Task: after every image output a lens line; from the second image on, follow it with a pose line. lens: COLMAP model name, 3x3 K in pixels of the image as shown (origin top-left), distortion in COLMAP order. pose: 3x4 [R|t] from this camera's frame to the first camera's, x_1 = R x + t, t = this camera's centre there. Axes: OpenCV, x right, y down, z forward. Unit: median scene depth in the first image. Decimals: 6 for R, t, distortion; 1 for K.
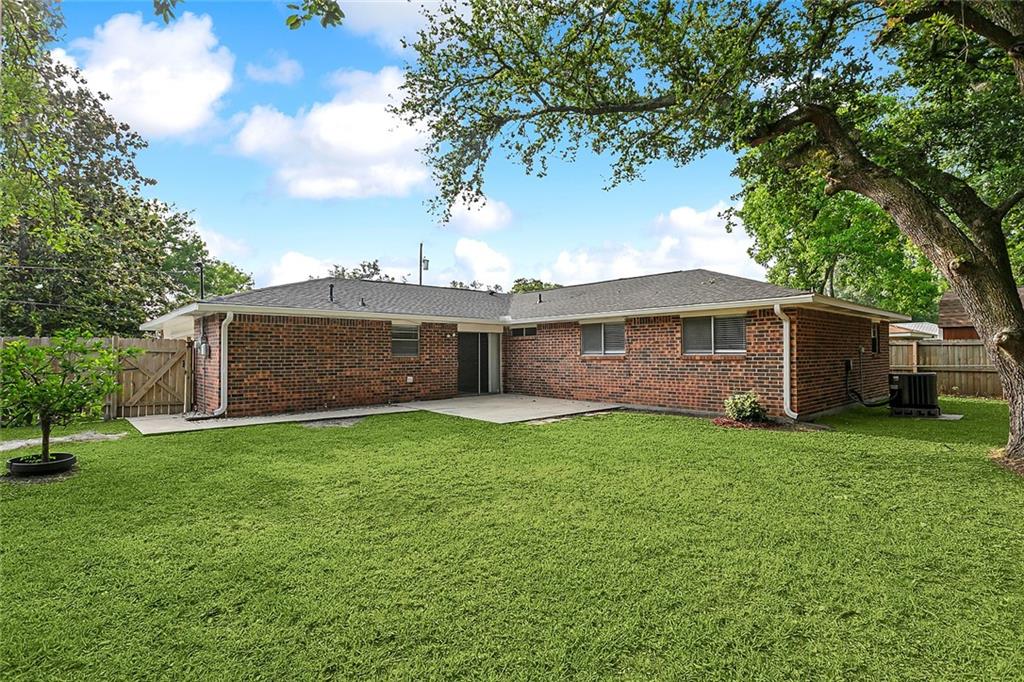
lens RADIAL K [[497.2, 0, 512.7], [0, 497.2, 343.8], [0, 0, 1]] dist [0.000607, 0.000290]
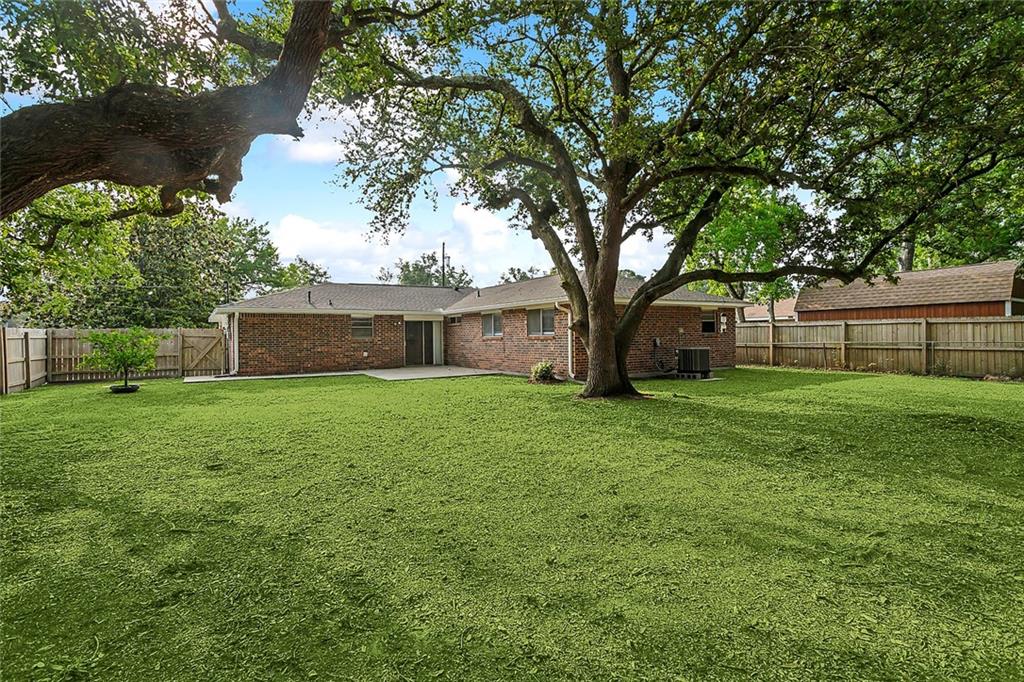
lens RADIAL K [[497.2, 0, 513.2], [0, 497.2, 337.8], [0, 0, 1]] dist [0.000607, 0.000290]
pose [[0.985697, -0.007710, -0.168353, 0.469956], [0.011595, 0.999688, 0.022104, -0.003504], [0.168131, -0.023740, 0.985479, -0.360737]]
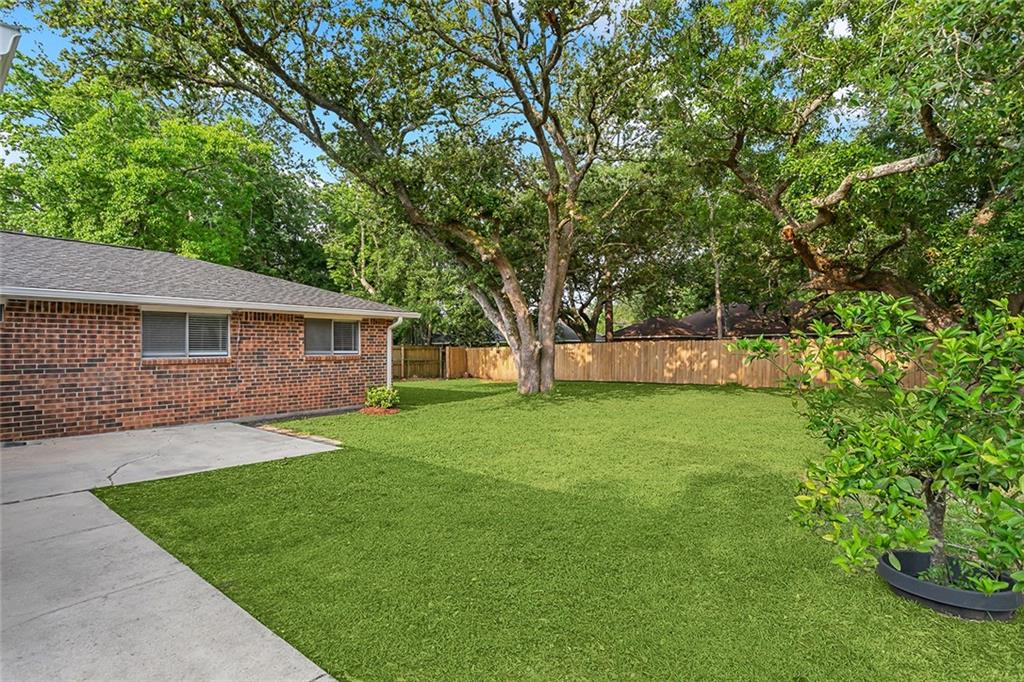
lens RADIAL K [[497.2, 0, 513.8], [0, 497.2, 343.1], [0, 0, 1]] dist [0.000607, 0.000290]
pose [[-0.142984, 0.019536, 0.989532, -0.595681], [-0.010515, 0.999719, -0.021256, 0.011918], [-0.989669, -0.013444, -0.142738, 0.636642]]
